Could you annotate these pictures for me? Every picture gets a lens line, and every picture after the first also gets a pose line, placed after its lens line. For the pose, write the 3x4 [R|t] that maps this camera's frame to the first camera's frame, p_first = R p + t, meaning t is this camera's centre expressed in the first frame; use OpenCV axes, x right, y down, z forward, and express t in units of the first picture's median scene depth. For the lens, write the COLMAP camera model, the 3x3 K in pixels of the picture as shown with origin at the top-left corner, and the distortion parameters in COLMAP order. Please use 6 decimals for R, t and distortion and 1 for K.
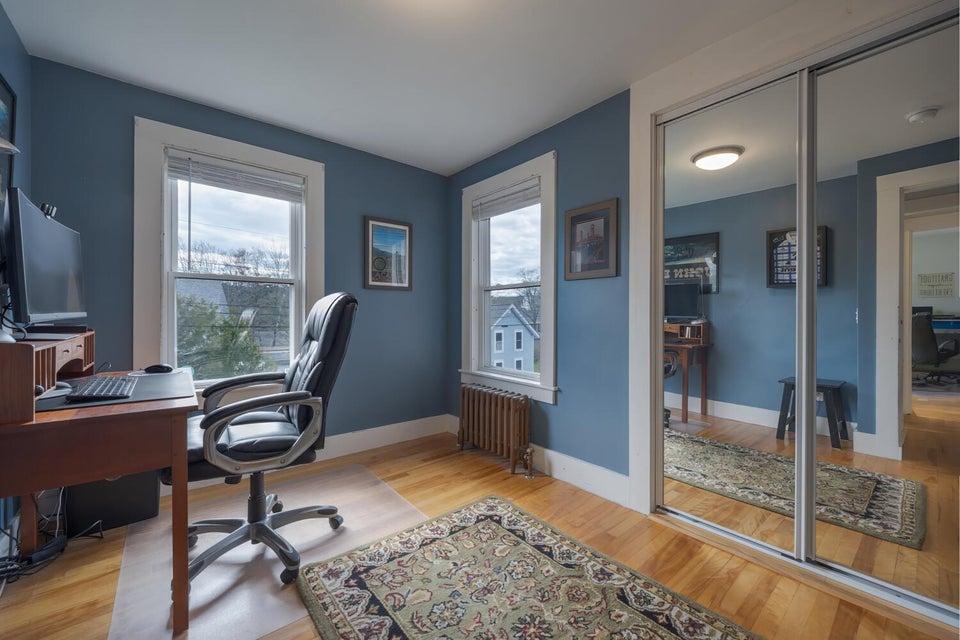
lens RADIAL K [[379.3, 0, 483.0], [0, 379.3, 316.8], [0, 0, 1]] dist [0.012065, -0.000669]
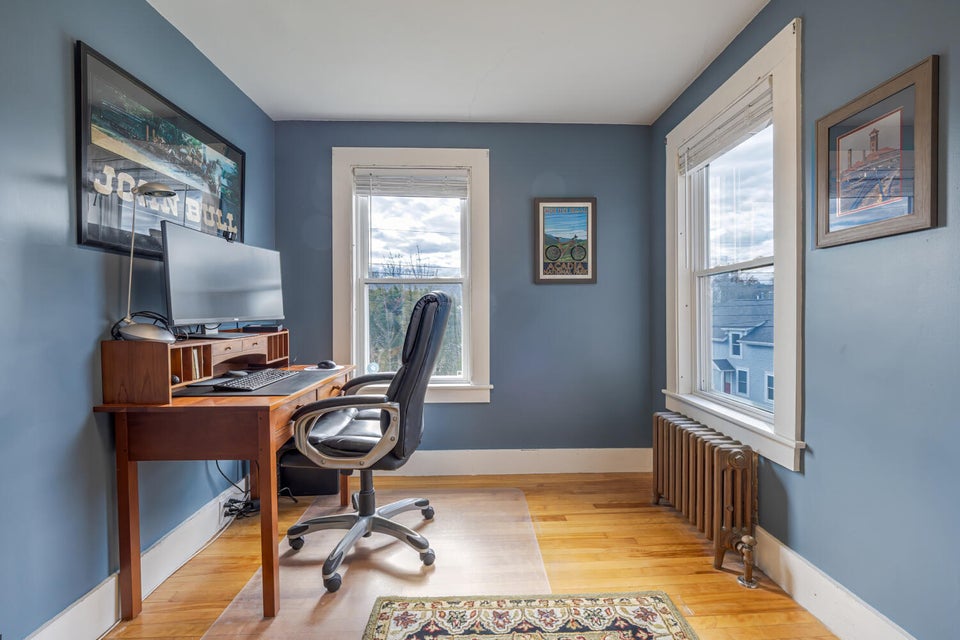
lens RADIAL K [[414.9, 0, 483.5], [0, 414.9, 318.4], [0, 0, 1]] dist [0.004074, -0.000743]
pose [[0.791723, -0.002908, -0.610873, 0.196989], [0.007673, 0.999957, 0.005185, -0.003807], [0.610832, -0.008792, 0.791711, 0.232012]]
